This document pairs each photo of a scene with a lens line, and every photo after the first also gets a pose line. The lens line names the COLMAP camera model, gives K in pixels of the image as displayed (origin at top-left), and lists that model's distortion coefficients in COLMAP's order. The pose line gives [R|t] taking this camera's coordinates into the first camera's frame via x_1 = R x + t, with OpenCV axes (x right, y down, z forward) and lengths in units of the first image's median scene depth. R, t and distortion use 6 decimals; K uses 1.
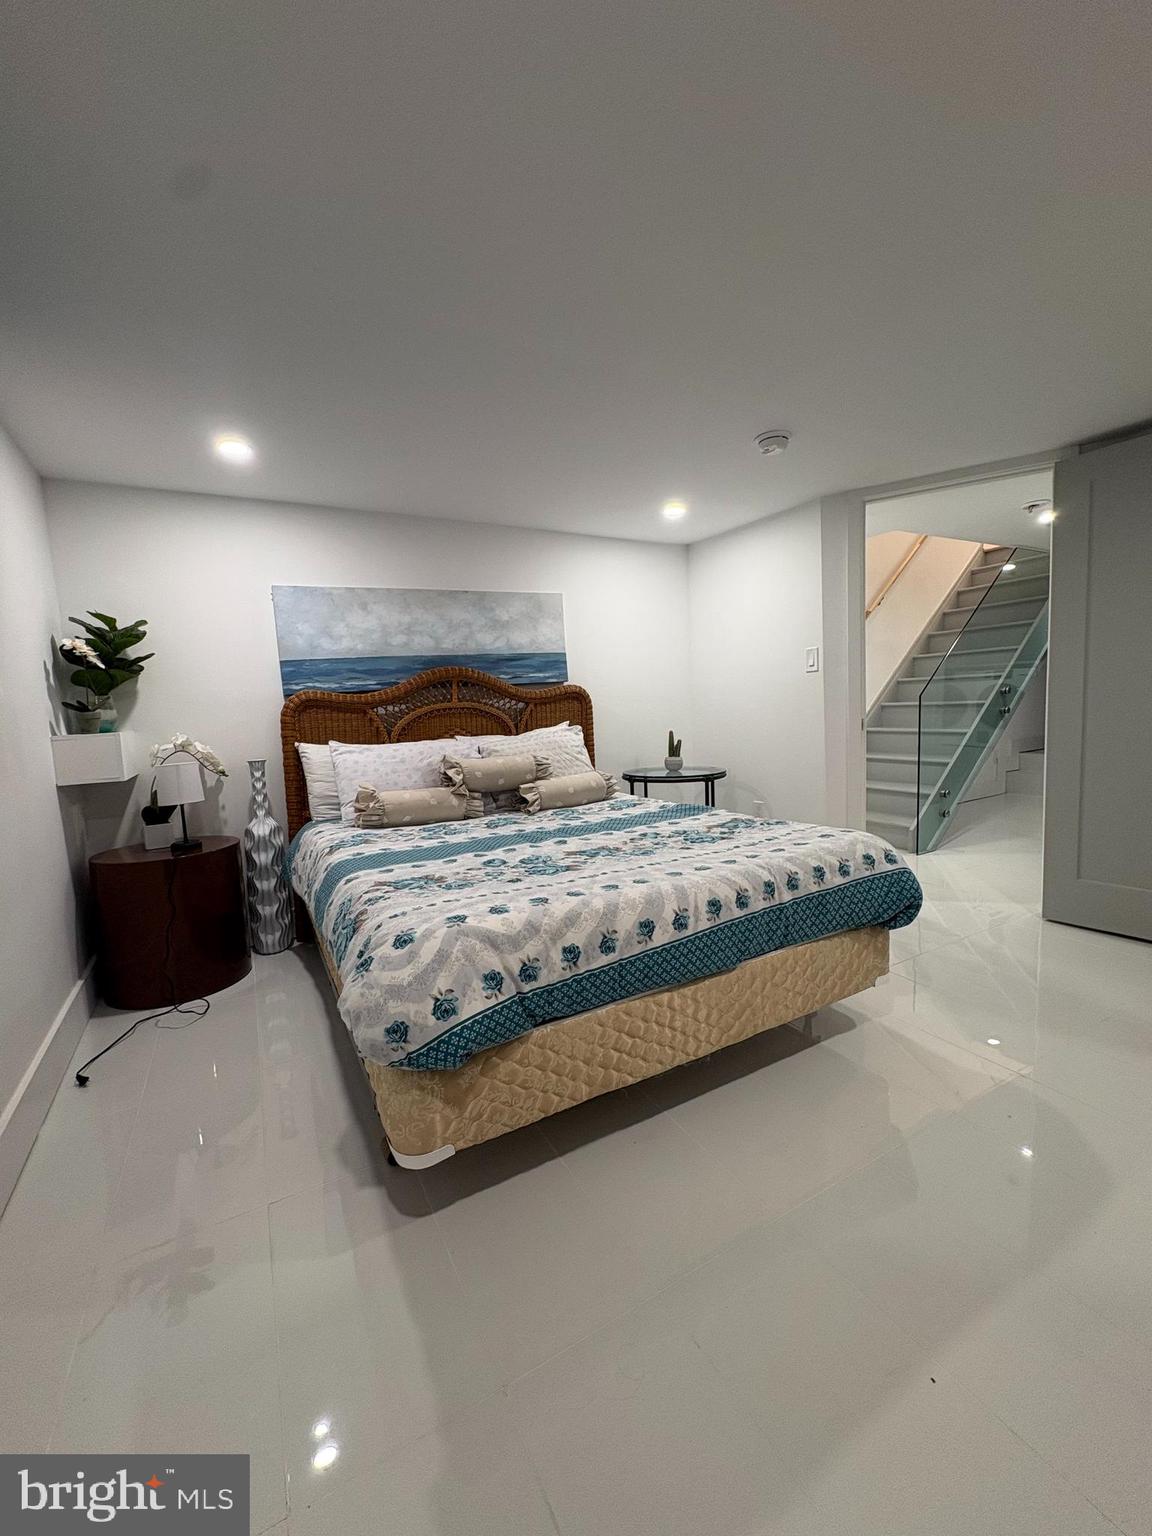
lens RADIAL K [[616.5, 0, 576.0], [0, 616.5, 768.0], [0, 0, 1]] dist [0.000217, 0.000587]
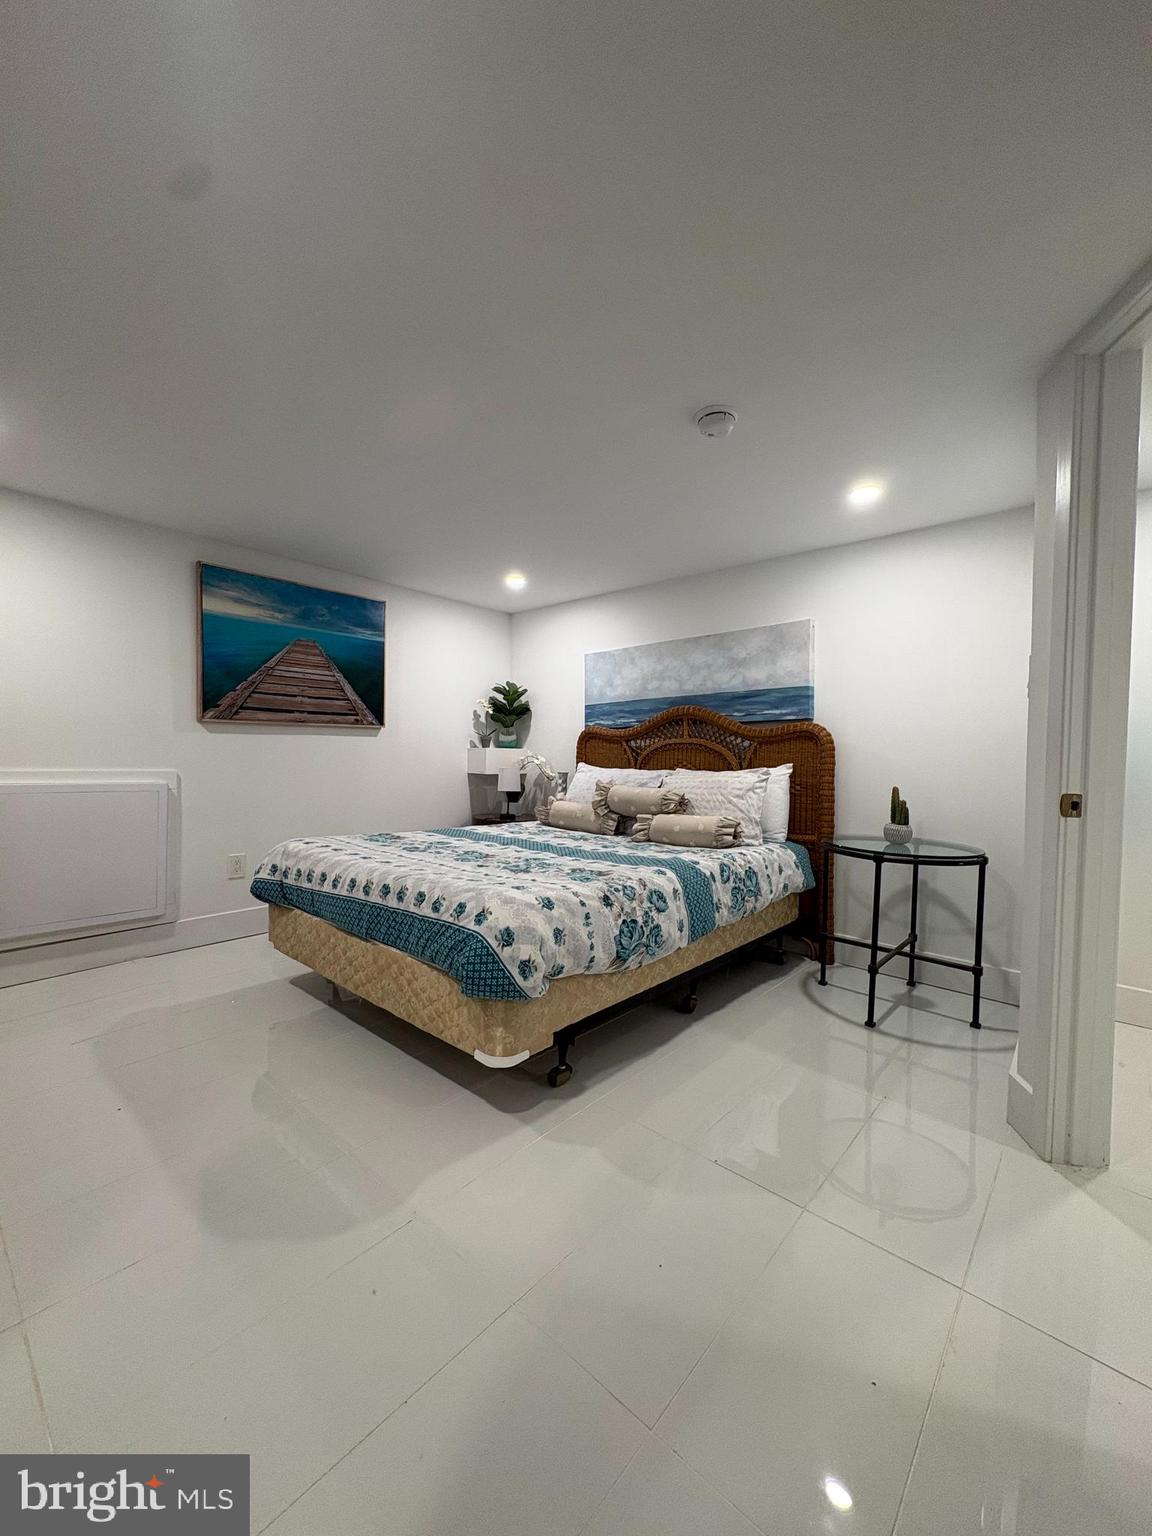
lens RADIAL K [[611.7, 0, 574.4], [0, 611.7, 770.9], [0, 0, 1]] dist [-0.001044, 0.000295]
pose [[0.328315, 0.078002, -0.941342, 0.792578], [-0.125067, 0.991400, 0.038530, -0.067572], [0.936252, 0.105080, 0.335247, 0.467490]]
